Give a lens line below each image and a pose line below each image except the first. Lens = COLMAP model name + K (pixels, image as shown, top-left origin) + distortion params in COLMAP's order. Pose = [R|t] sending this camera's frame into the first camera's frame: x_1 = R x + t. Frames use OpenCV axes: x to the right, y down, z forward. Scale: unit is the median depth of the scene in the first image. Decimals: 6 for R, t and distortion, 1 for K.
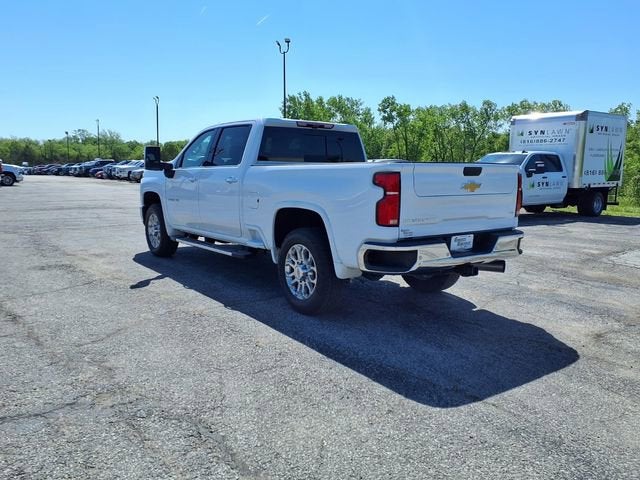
lens RADIAL K [[506.3, 0, 319.1], [0, 506.3, 255.2], [0, 0, 1]] dist [0.064916, -0.089671]
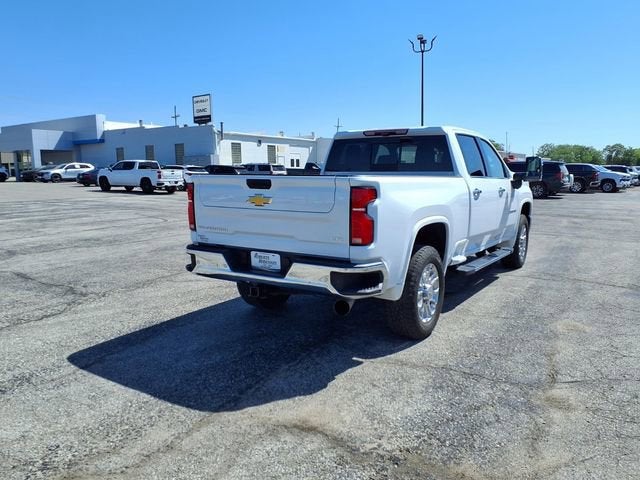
lens RADIAL K [[506.3, 0, 319.1], [0, 506.3, 255.2], [0, 0, 1]] dist [0.064916, -0.089671]
pose [[0.343083, 0.143465, -0.928284, 0.916501], [-0.154121, 0.983471, 0.095033, -0.107531], [0.926575, 0.110464, 0.359523, 0.599665]]
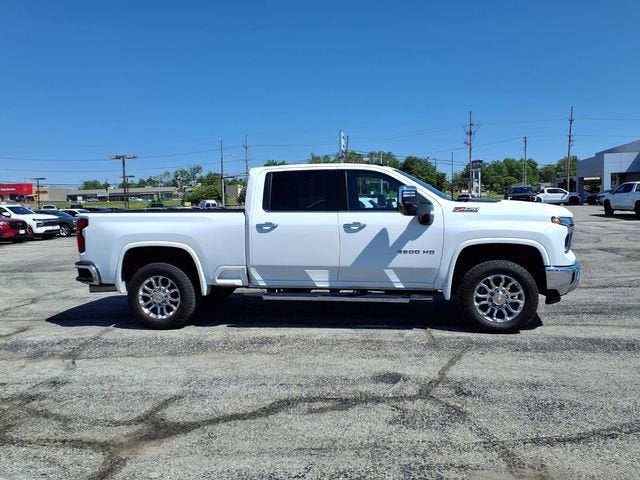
lens RADIAL K [[510.5, 0, 319.3], [0, 510.5, 252.7], [0, 0, 1]] dist [0.044610, -0.060413]
pose [[-0.719693, 0.077916, -0.689906, 0.744598], [-0.097994, 0.972336, 0.212039, -0.359234], [0.687342, 0.220210, -0.692148, 2.031671]]
